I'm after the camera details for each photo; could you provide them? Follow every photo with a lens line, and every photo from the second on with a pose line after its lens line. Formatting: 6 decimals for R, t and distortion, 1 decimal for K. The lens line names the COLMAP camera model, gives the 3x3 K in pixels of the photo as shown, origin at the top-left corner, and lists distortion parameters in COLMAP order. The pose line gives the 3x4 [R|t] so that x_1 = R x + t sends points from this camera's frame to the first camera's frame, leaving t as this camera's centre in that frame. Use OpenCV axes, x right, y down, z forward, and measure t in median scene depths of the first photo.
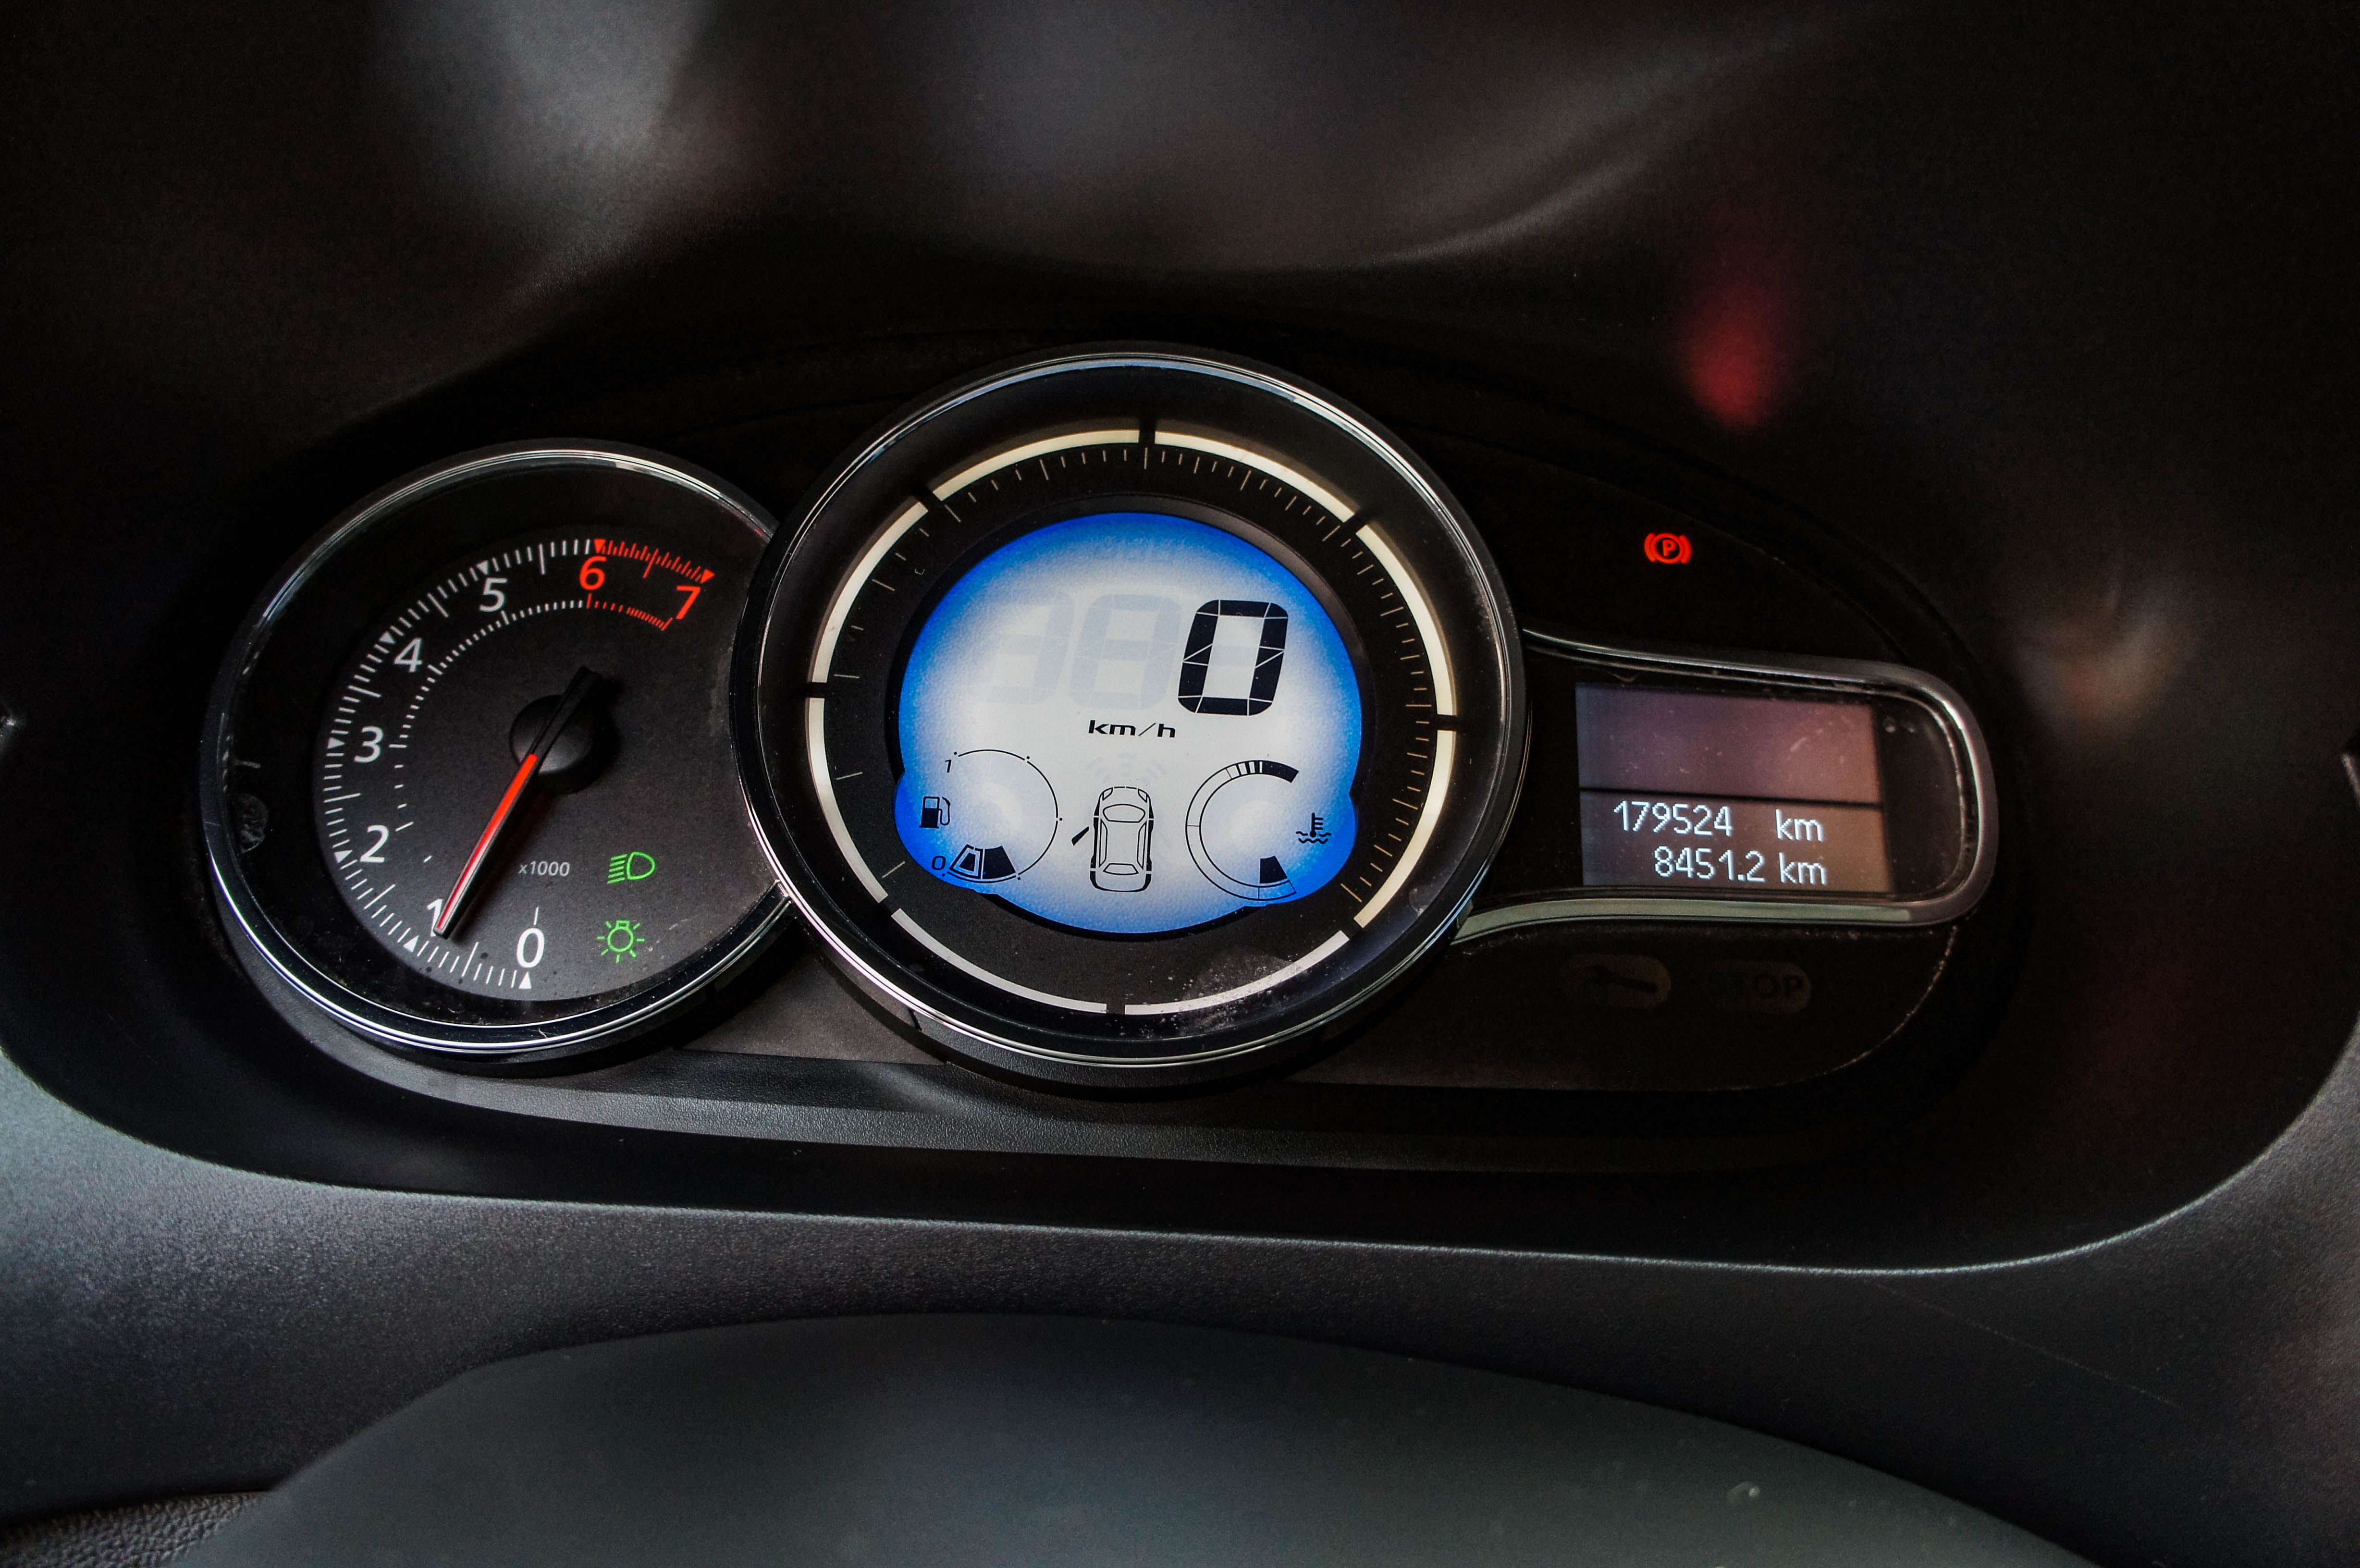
lens RADIAL K [[1883.0, 0, 1181.1], [0, 1883.0, 788.7], [0, 0, 1]] dist [-0.085389, -0.001494]
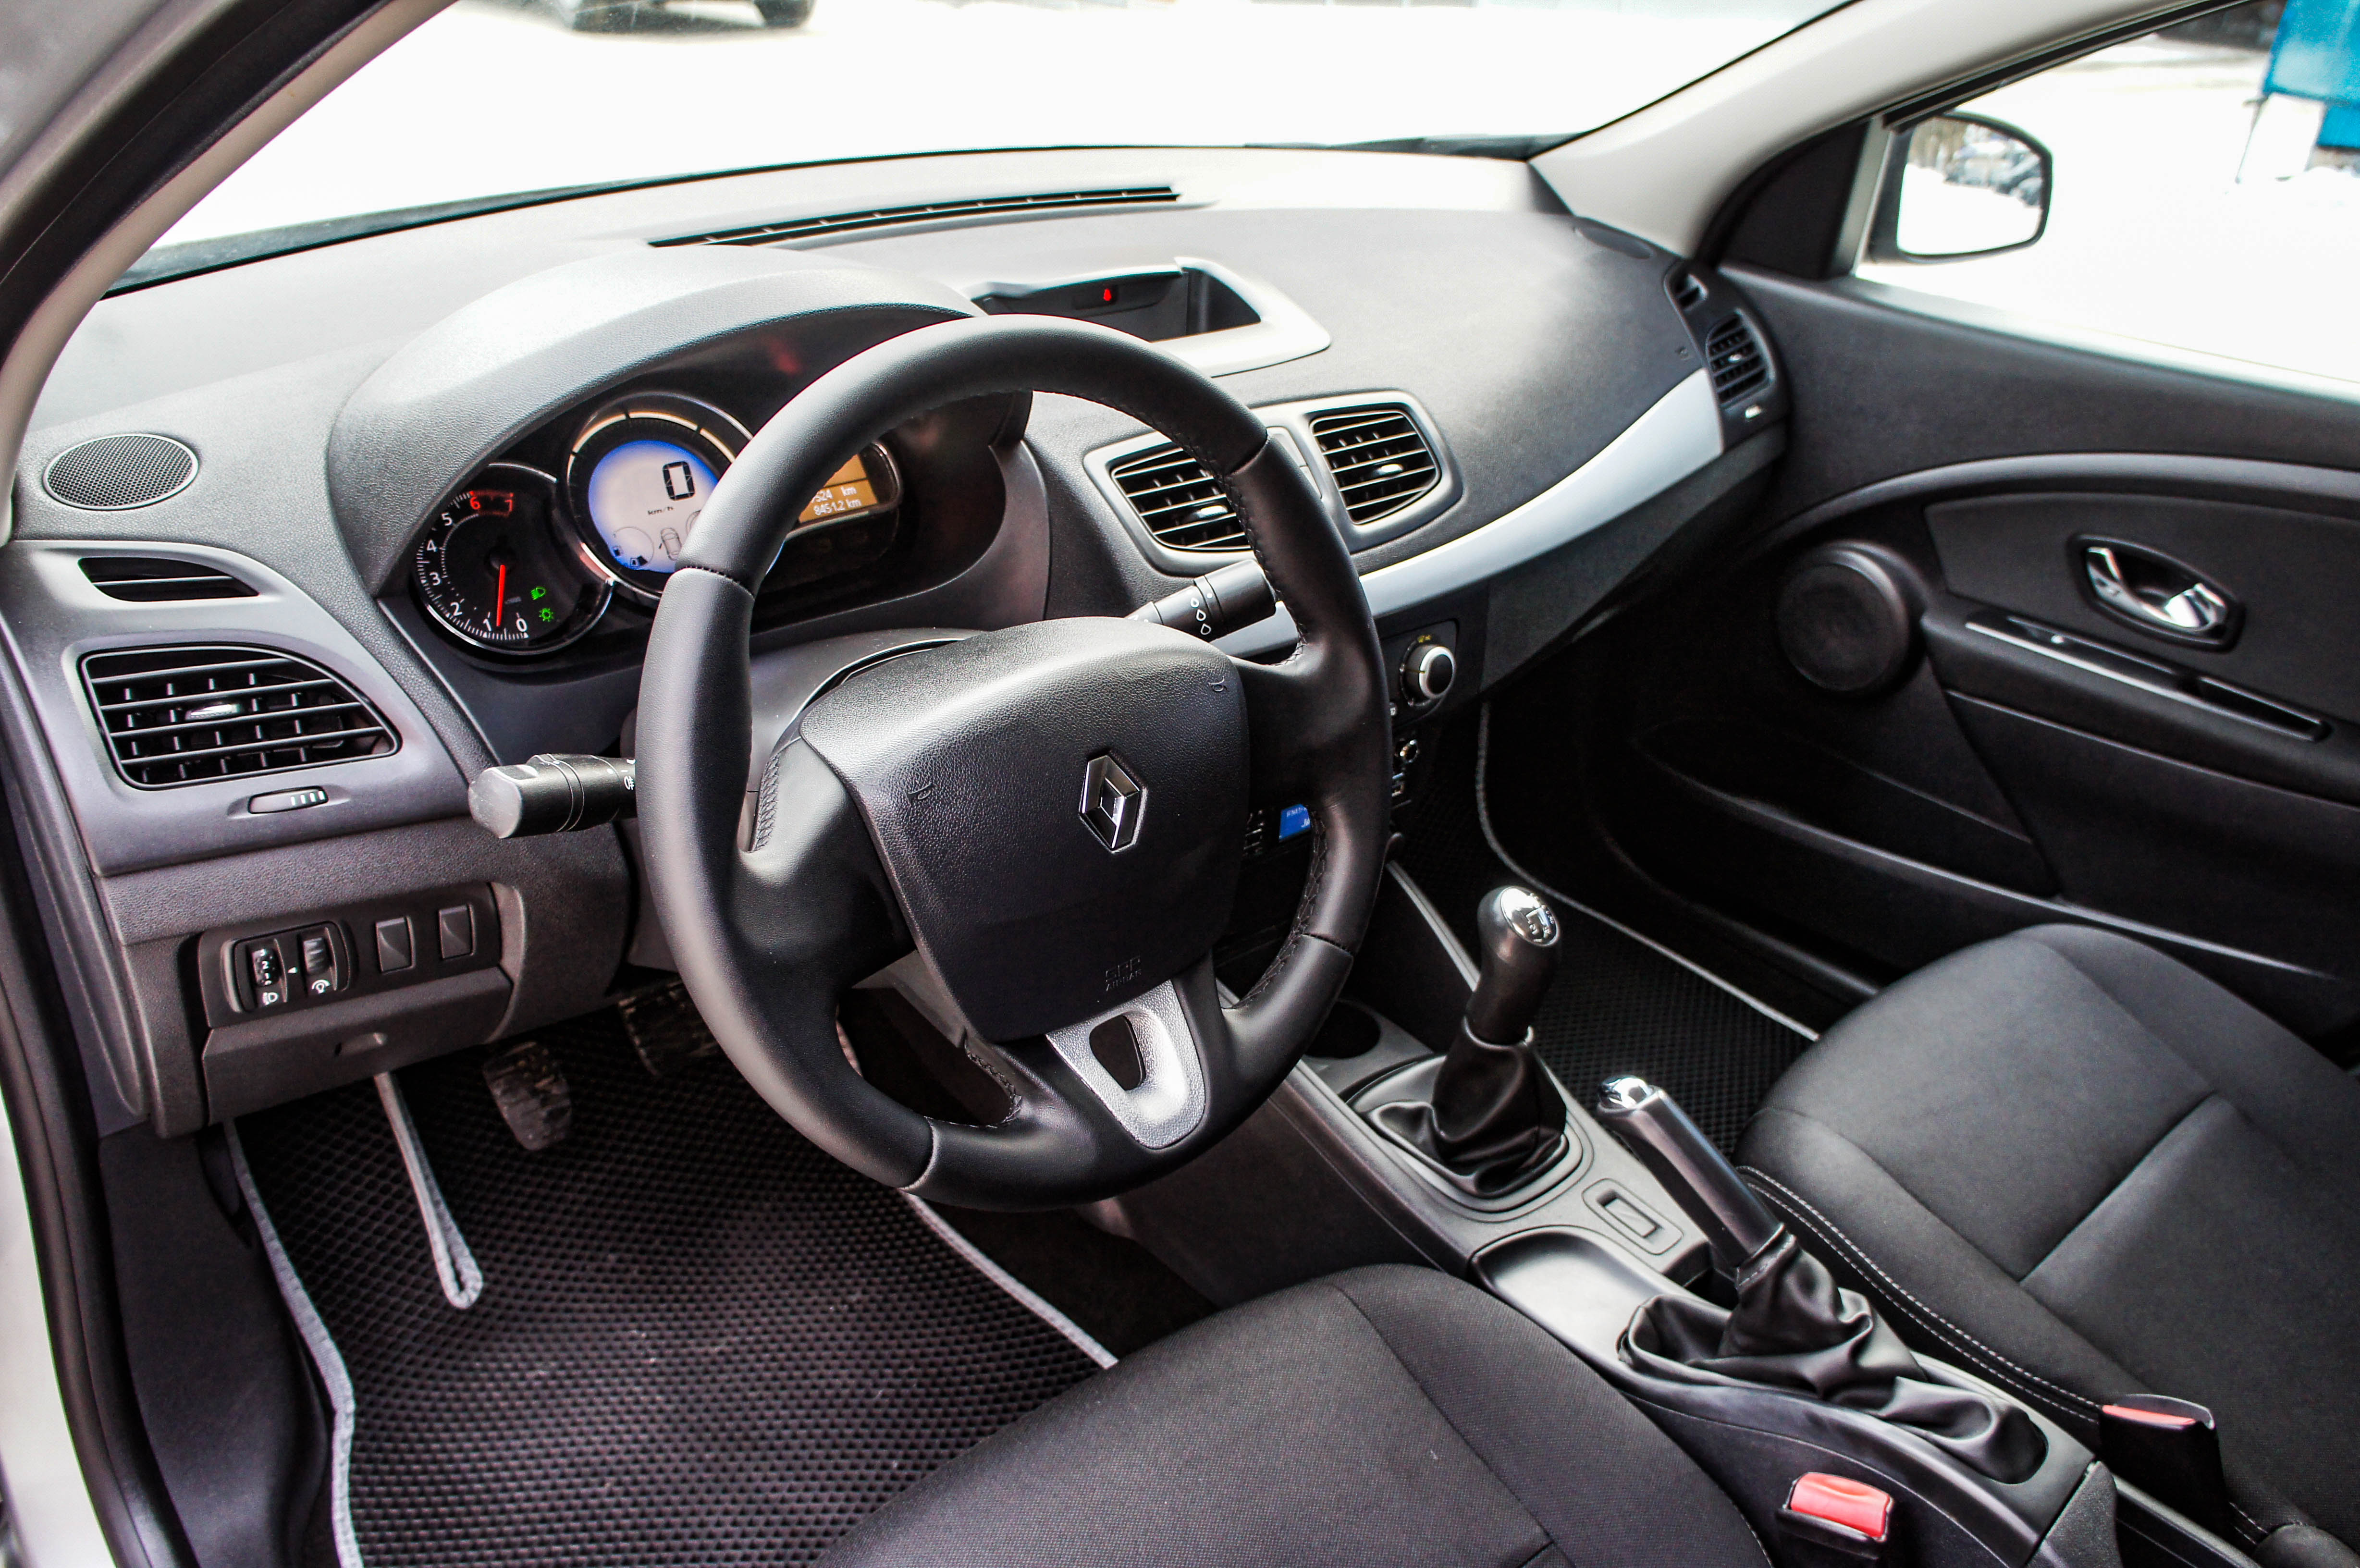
lens RADIAL K [[1883.0, 0, 1181.5], [0, 1883.0, 782.8], [0, 0, 1]] dist [-0.085389, -0.001494]
pose [[0.753672, -0.323863, 0.571919, -1.324141], [0.193259, 0.940900, 0.278132, -0.307358], [-0.628196, -0.099092, 0.771719, -2.057824]]
